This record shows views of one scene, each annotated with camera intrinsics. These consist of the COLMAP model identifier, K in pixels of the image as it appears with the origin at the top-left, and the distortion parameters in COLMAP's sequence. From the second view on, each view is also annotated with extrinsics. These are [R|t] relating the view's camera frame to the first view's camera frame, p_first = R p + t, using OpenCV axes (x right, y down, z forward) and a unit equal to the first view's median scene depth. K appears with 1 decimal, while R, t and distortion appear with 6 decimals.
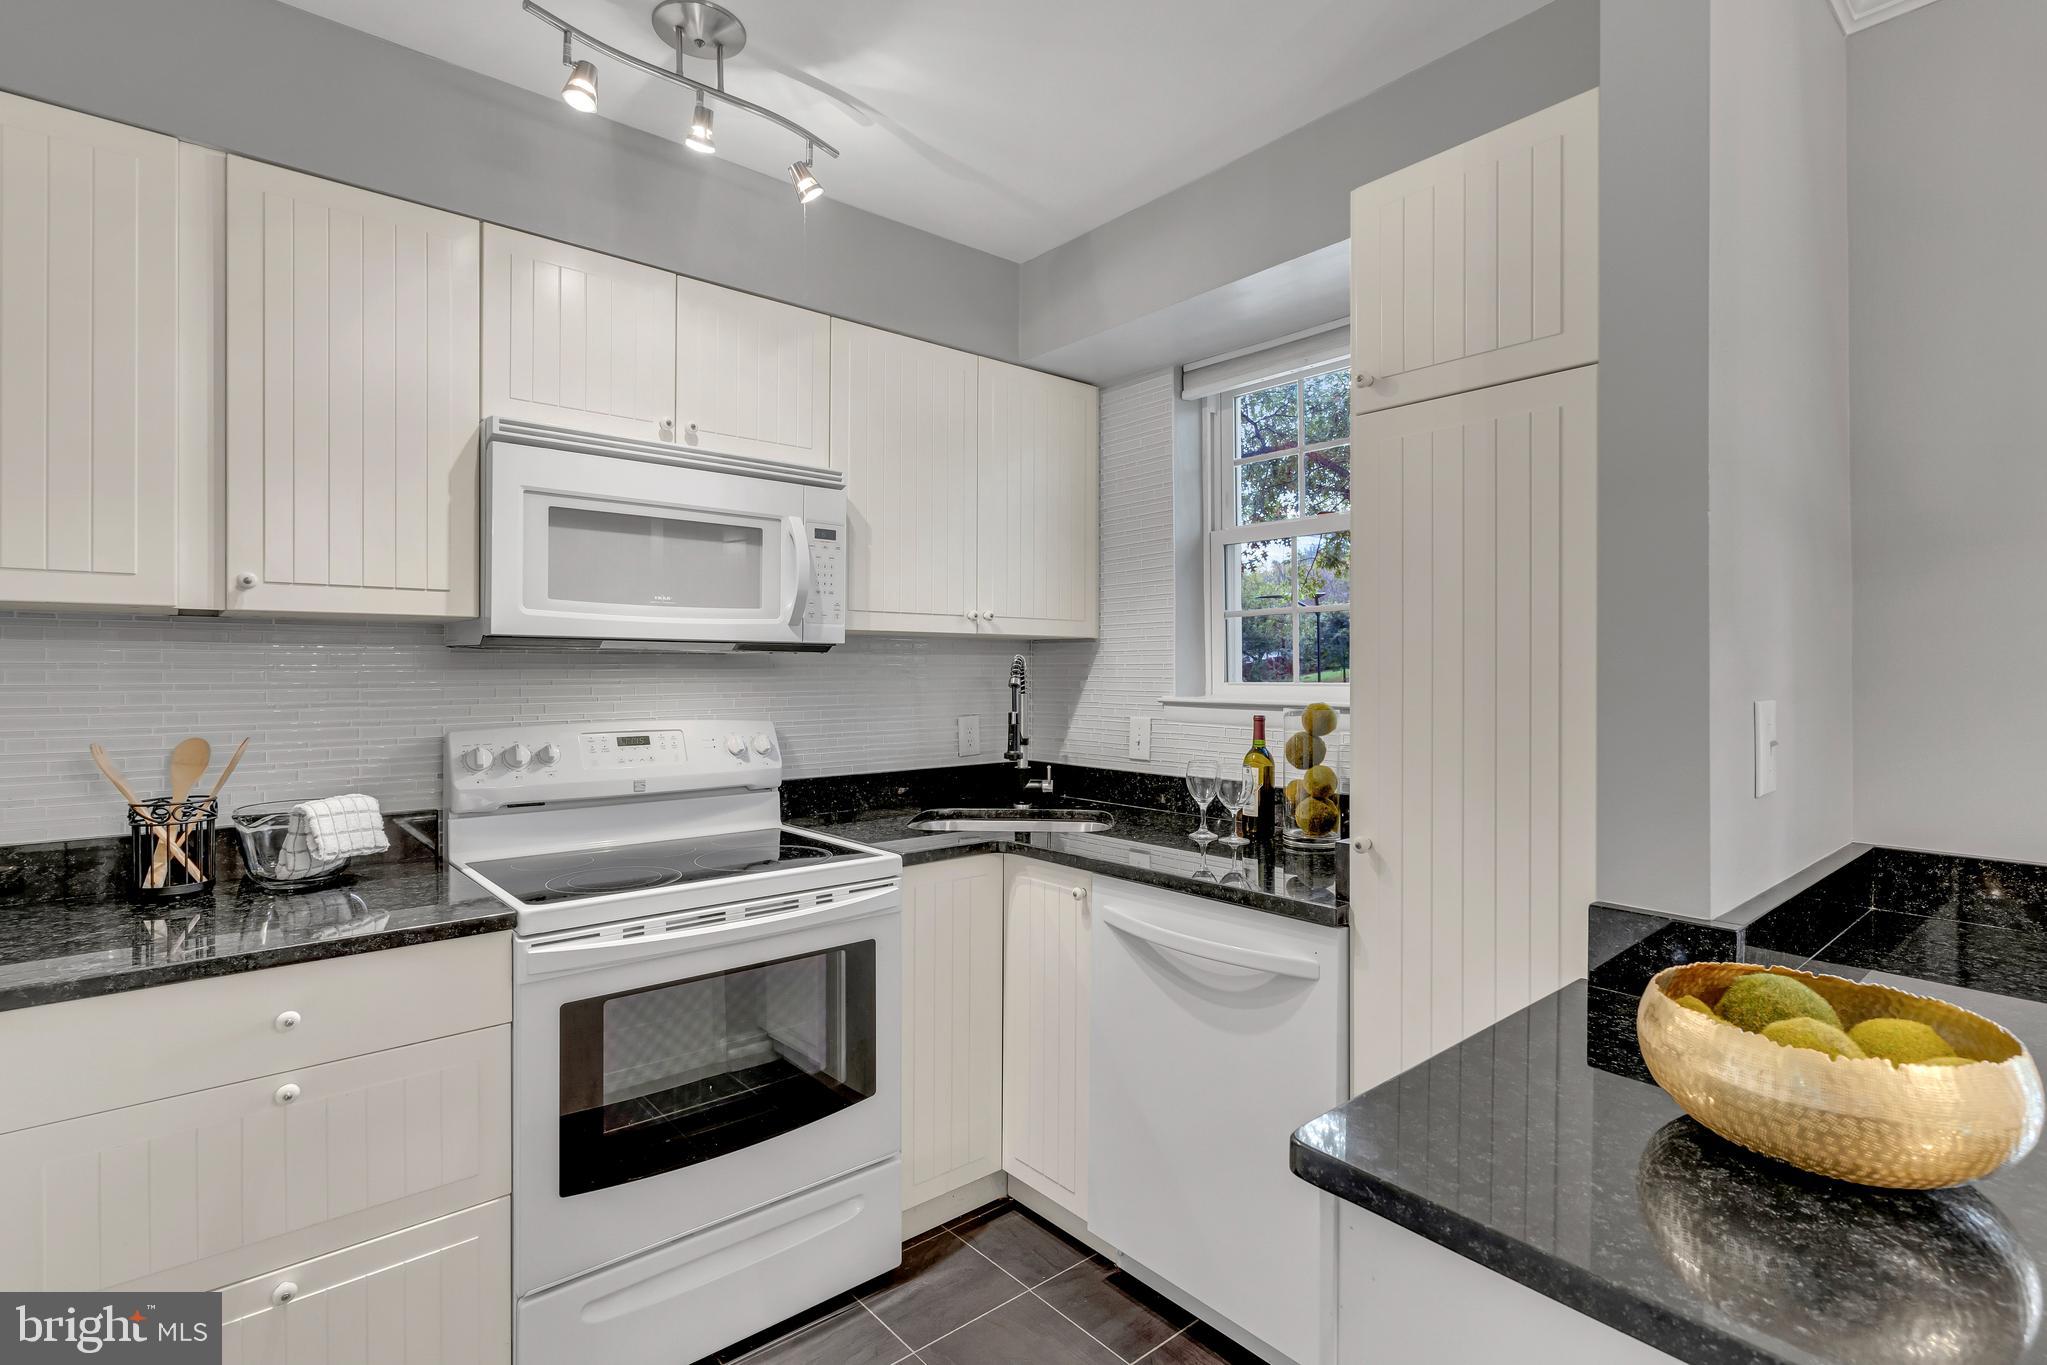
lens RADIAL K [[987.8, 0, 1034.6], [0, 987.8, 663.6], [0, 0, 1]] dist [0.005685, 0.000267]
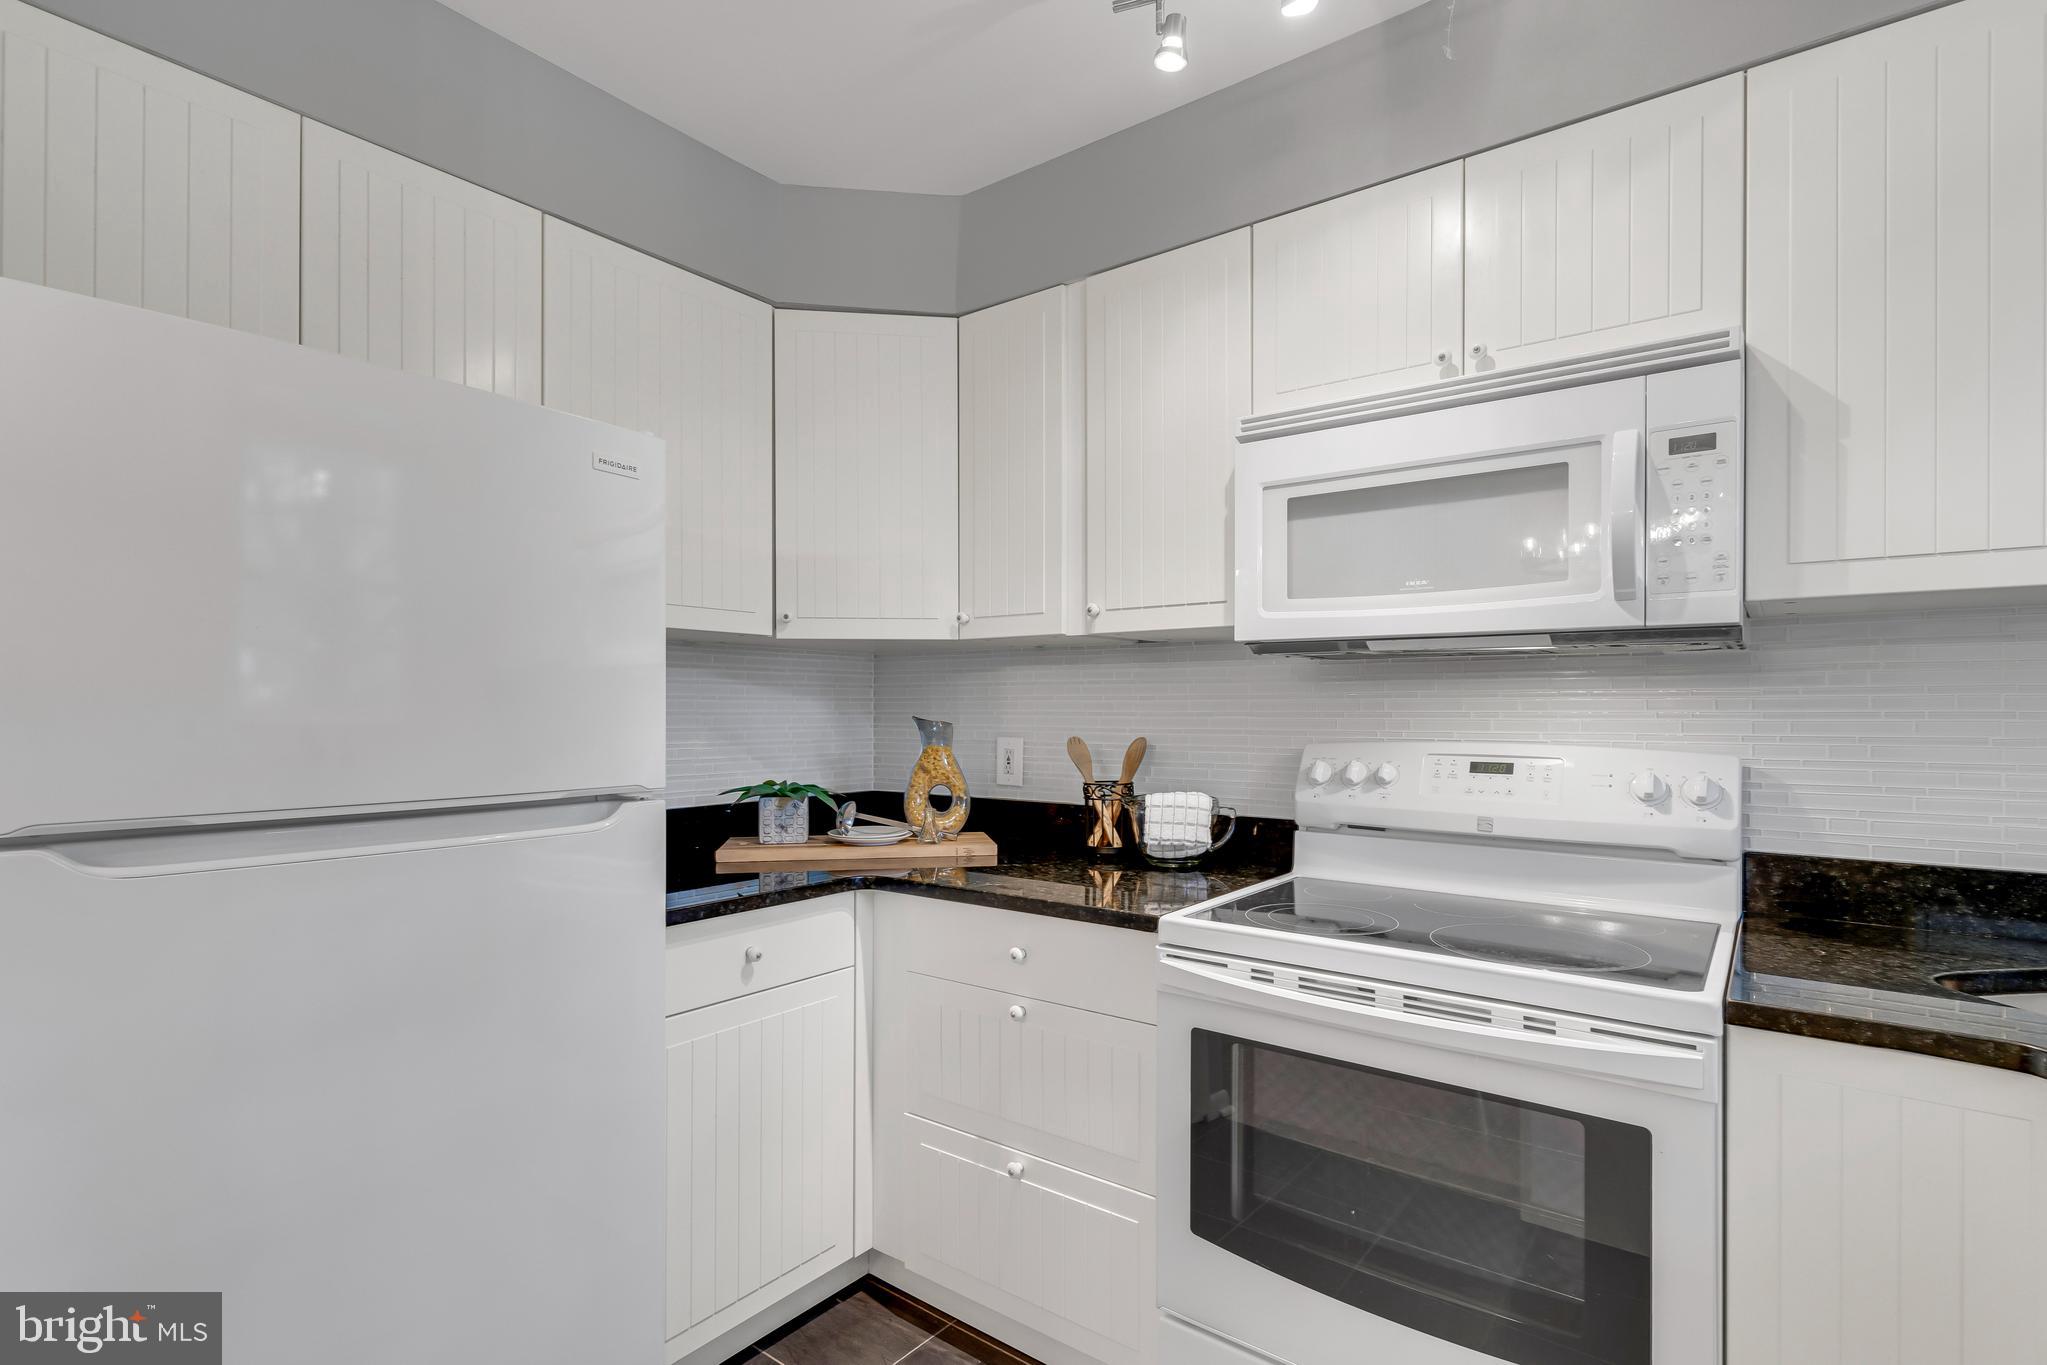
lens RADIAL K [[987.8, 0, 1028.4], [0, 987.8, 705.6], [0, 0, 1]] dist [0.005685, 0.000267]
pose [[0.198870, -0.003725, -0.980019, 0.331729], [0.003406, 0.999989, -0.003110, 0.032610], [0.980020, -0.002720, 0.198881, 0.531231]]
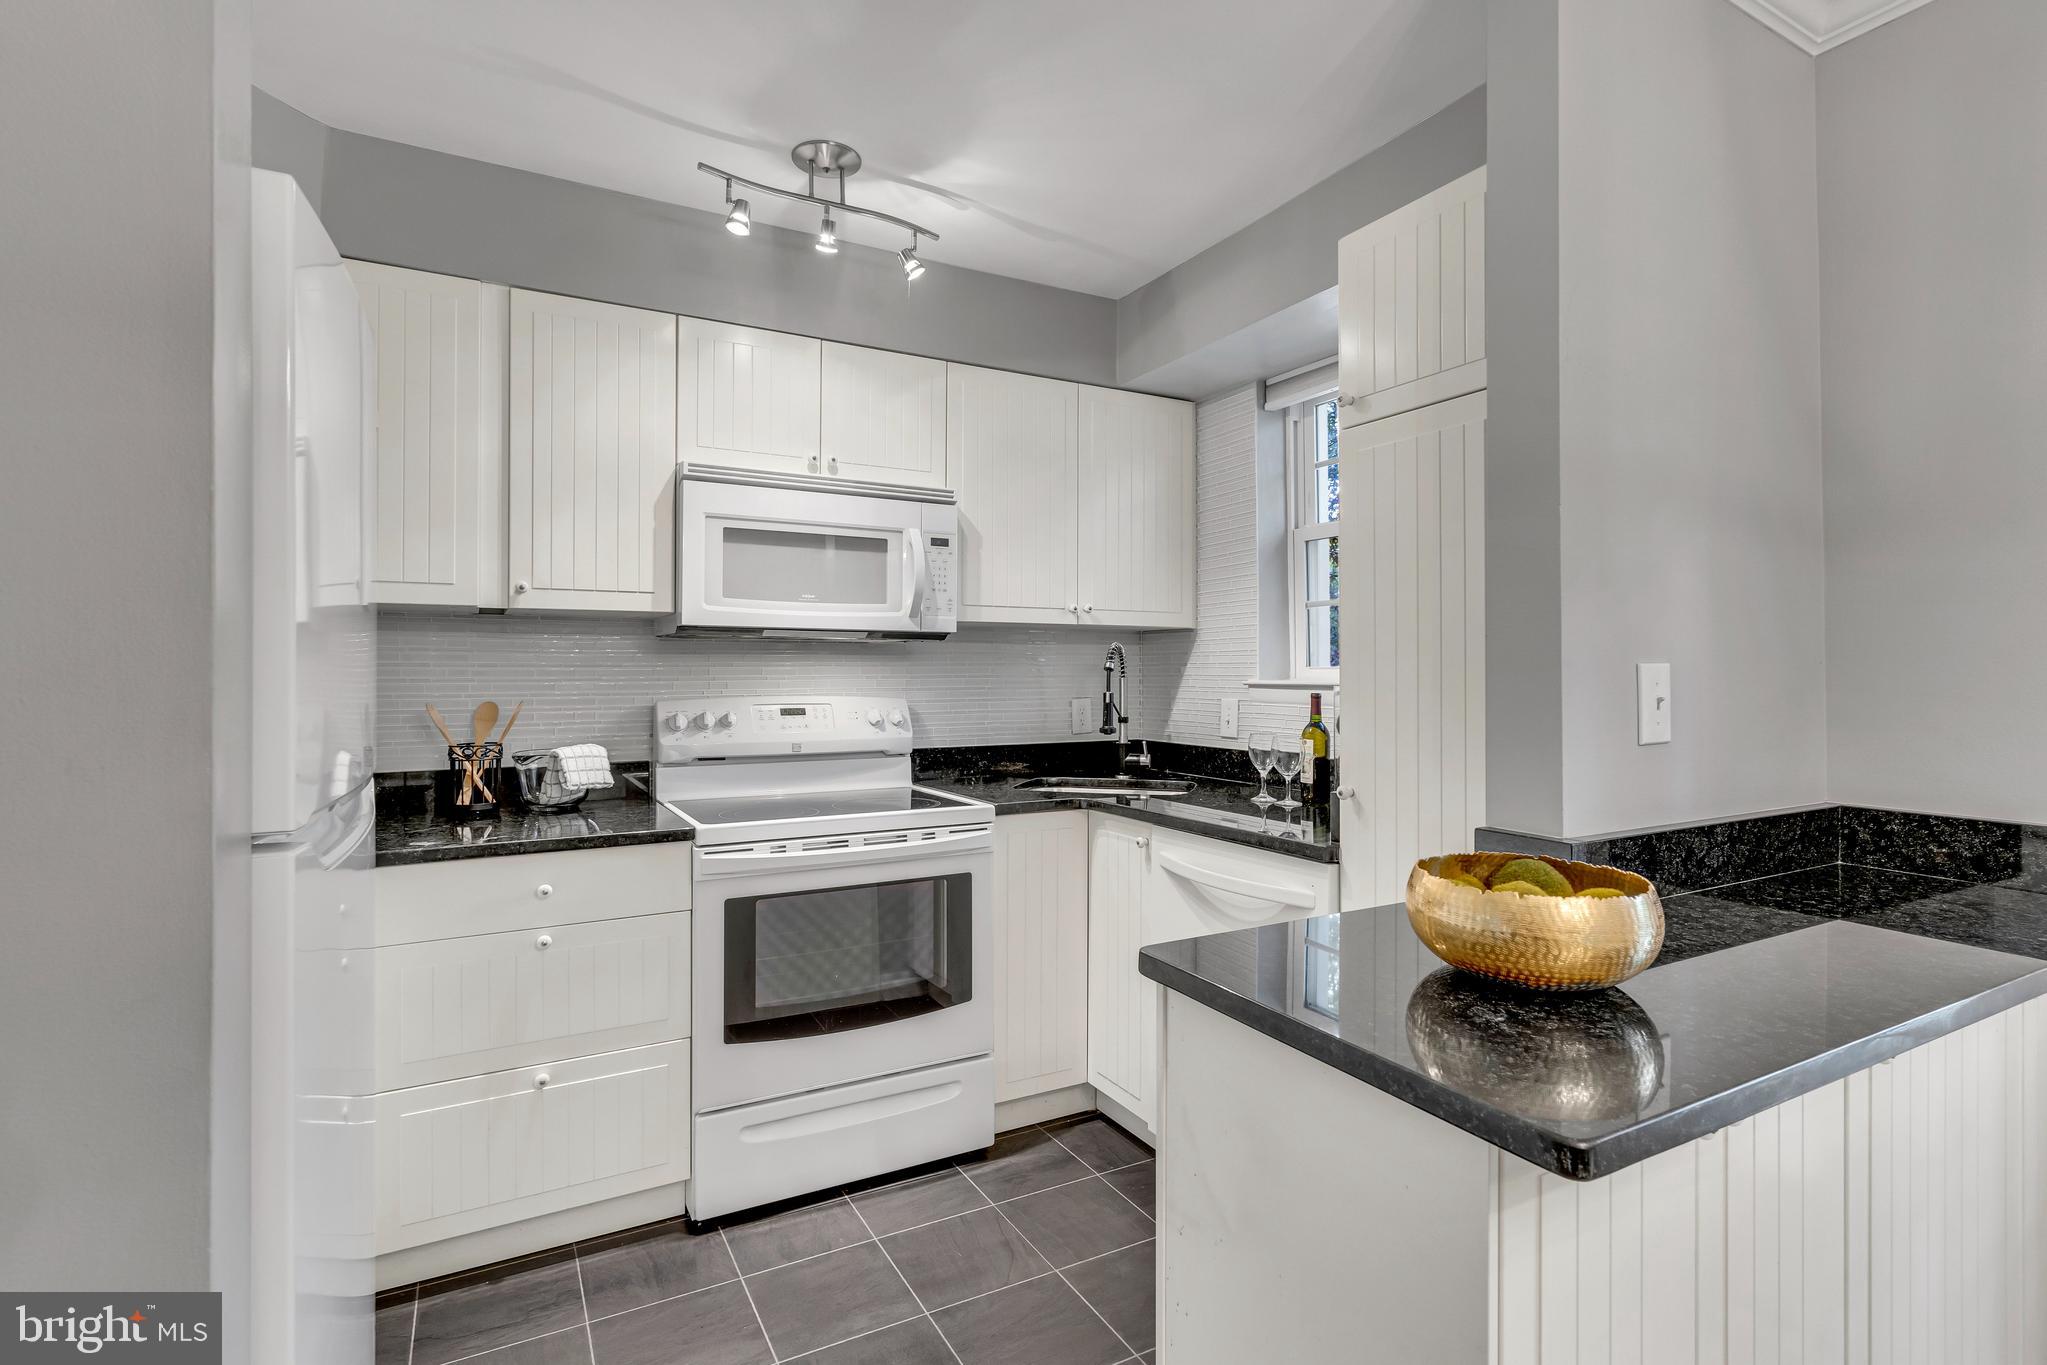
lens RADIAL K [[987.8, 0, 1030.7], [0, 987.8, 655.9], [0, 0, 1]] dist [0.005685, 0.000267]
pose [[0.979117, -0.004601, -0.203248, 0.159247], [0.002208, 0.999926, -0.012000, 0.025992], [0.203288, 0.011300, 0.979054, -0.182272]]
